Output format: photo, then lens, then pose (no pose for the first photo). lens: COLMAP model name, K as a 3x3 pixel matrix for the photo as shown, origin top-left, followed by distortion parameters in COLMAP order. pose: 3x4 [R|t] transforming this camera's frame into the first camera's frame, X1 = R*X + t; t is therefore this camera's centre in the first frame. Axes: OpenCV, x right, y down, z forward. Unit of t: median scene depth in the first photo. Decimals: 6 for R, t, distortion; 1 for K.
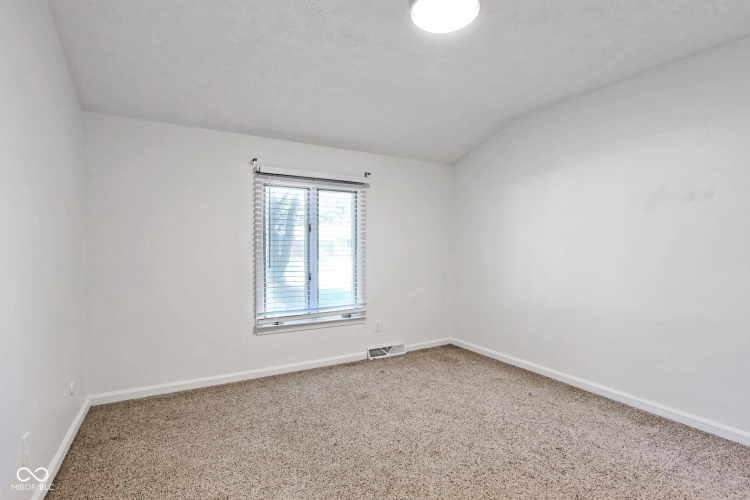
lens RADIAL K [[351.1, 0, 370.1], [0, 351.1, 248.9], [0, 0, 1]] dist [-0.043116, 0.013869]
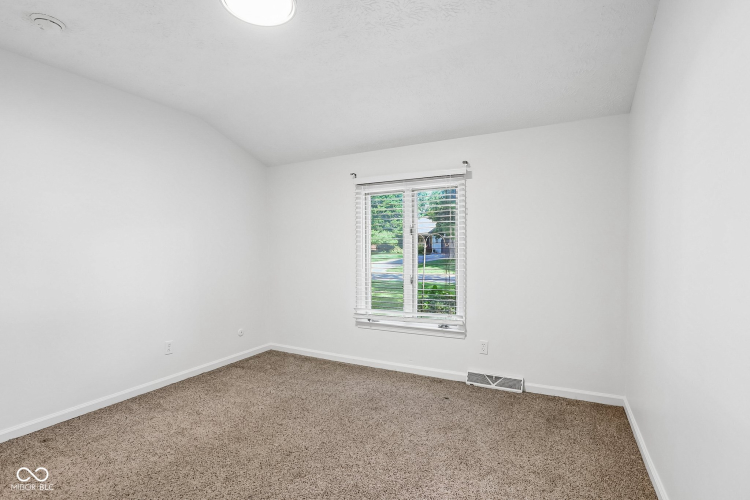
lens RADIAL K [[351.1, 0, 374.1], [0, 351.1, 250.0], [0, 0, 1]] dist [-0.043116, 0.013869]
pose [[0.541142, -0.003811, -0.840922, 0.657890], [0.003481, 0.999991, -0.002292, -0.002336], [0.840924, -0.001687, 0.541151, 0.413114]]
